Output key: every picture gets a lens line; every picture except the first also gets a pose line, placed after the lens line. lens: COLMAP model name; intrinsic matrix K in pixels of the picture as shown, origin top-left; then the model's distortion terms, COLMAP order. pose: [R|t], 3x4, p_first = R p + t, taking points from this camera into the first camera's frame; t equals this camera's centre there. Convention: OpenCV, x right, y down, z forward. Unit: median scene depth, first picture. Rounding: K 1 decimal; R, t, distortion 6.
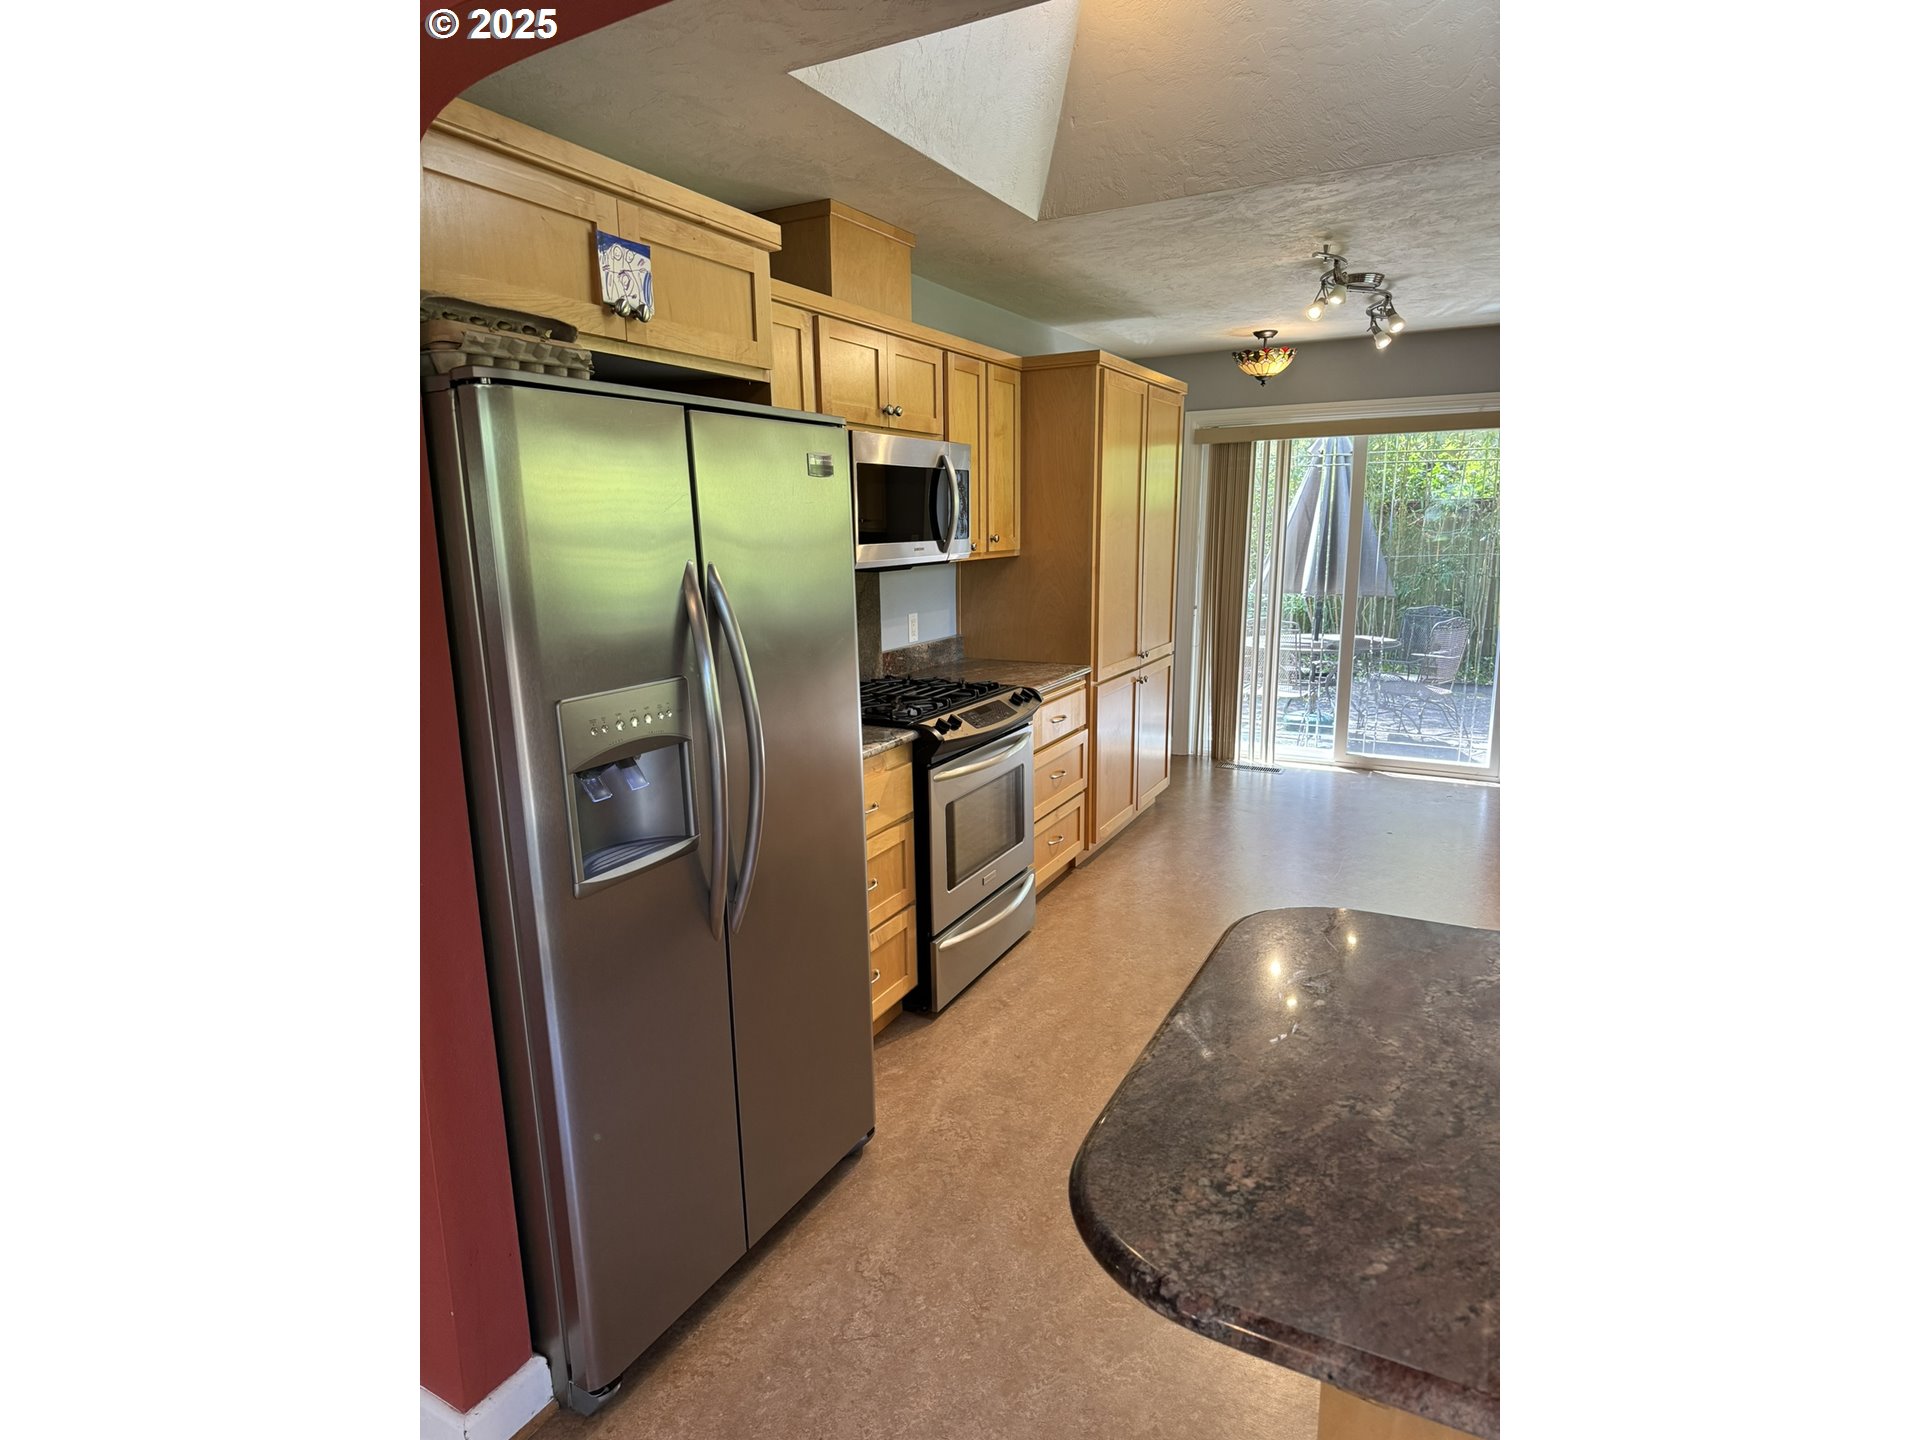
lens RADIAL K [[1002.9, 0, 956.8], [0, 1002.9, 708.9], [0, 0, 1]] dist [0.076284, -0.092710]
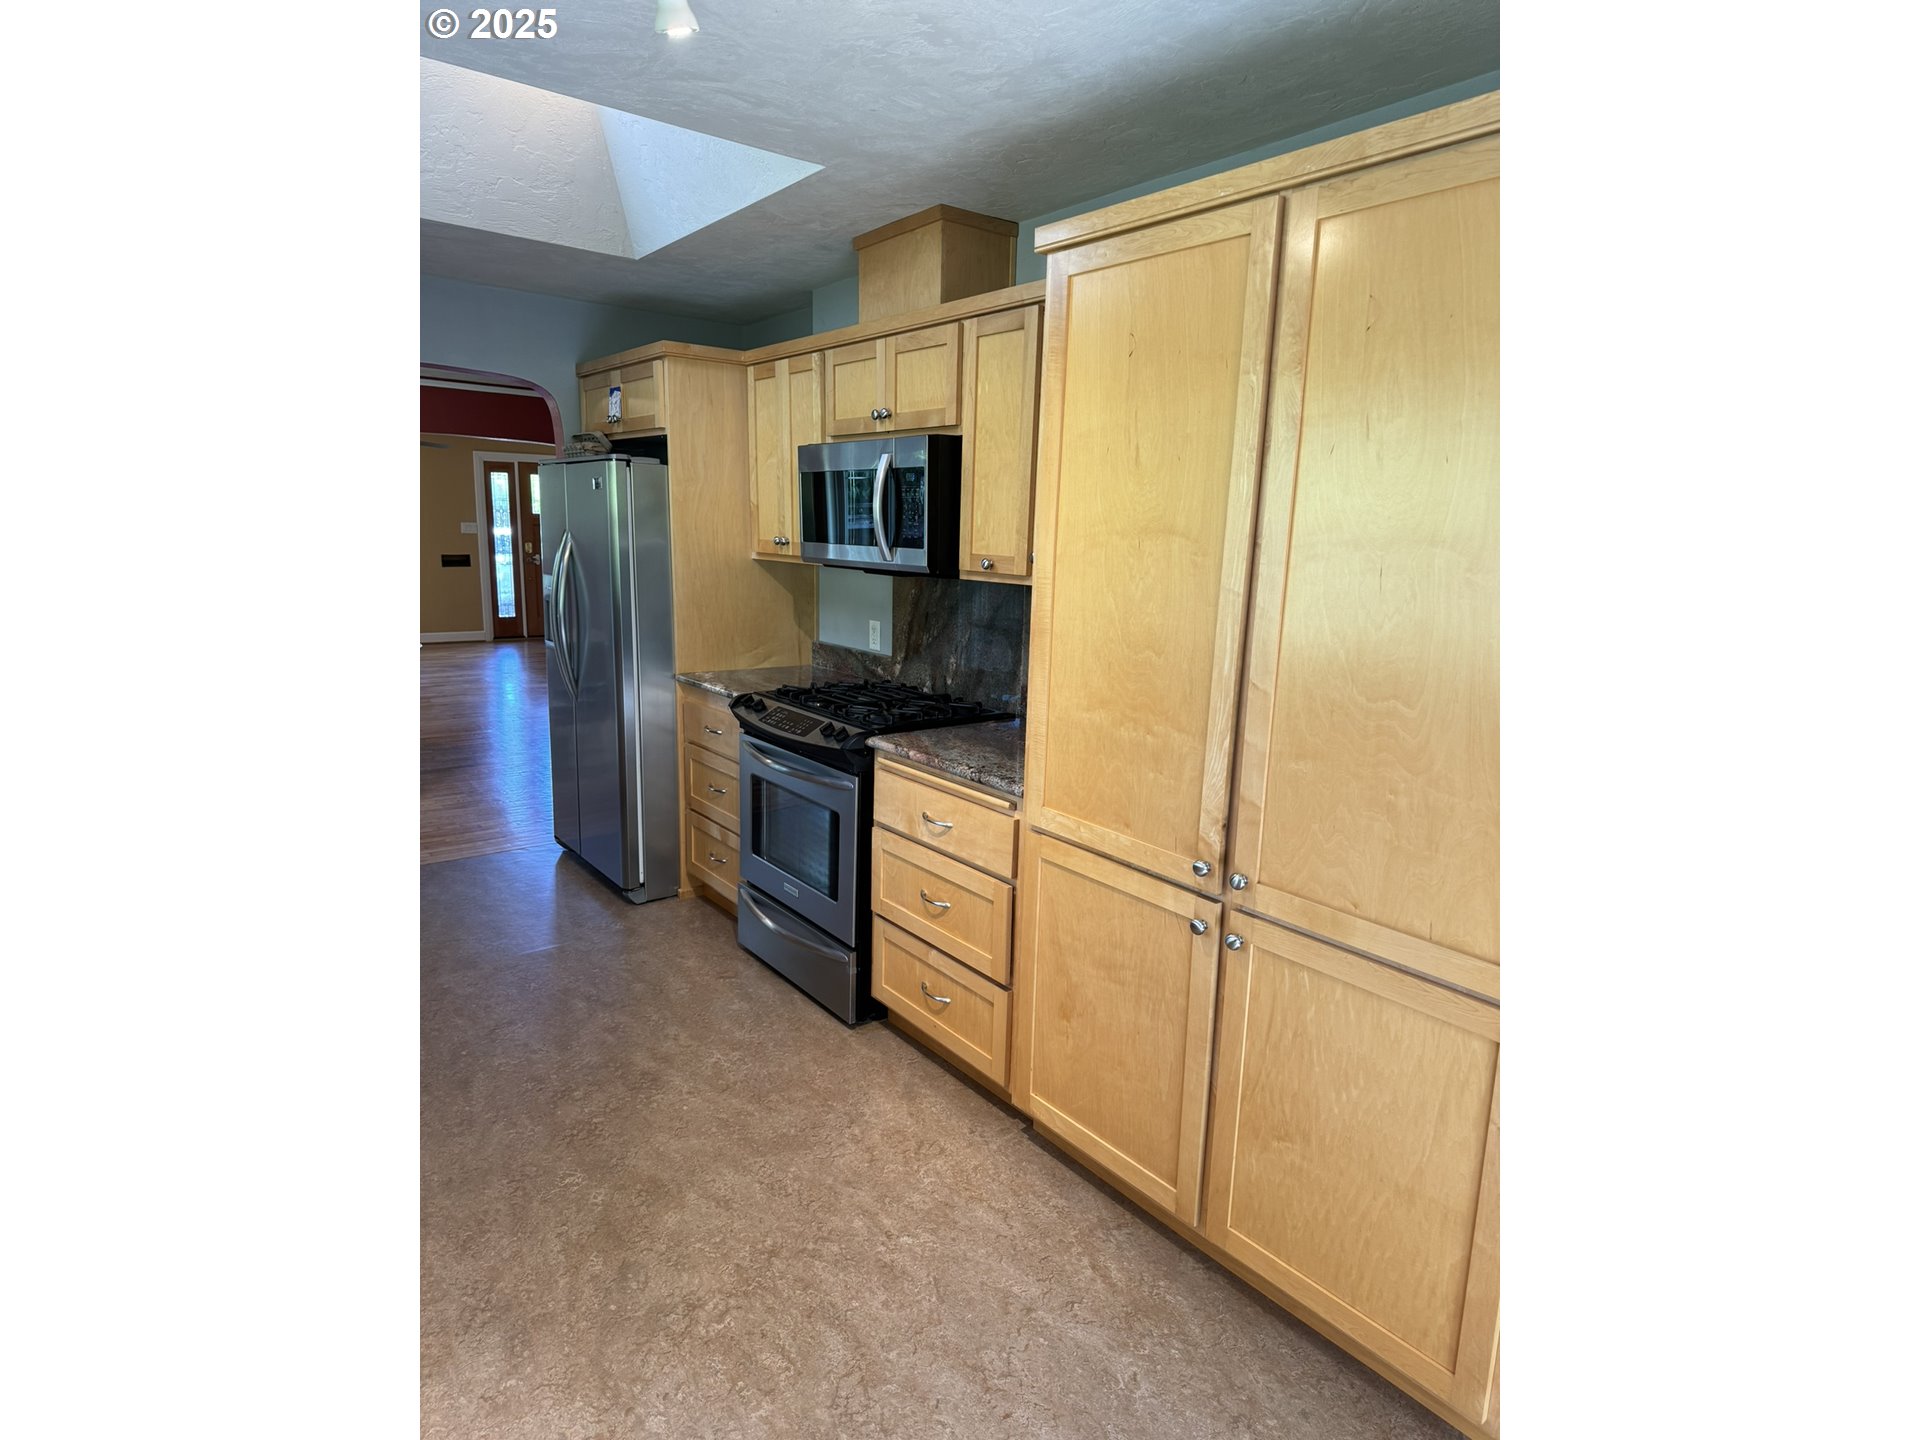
lens RADIAL K [[1002.9, 0, 956.8], [0, 1002.9, 708.9], [0, 0, 1]] dist [0.076284, -0.092710]
pose [[-0.416288, 0.152054, -0.896428, 0.824159], [-0.184526, 0.951272, 0.247047, -0.273011], [0.890311, 0.268257, -0.367945, 1.478224]]
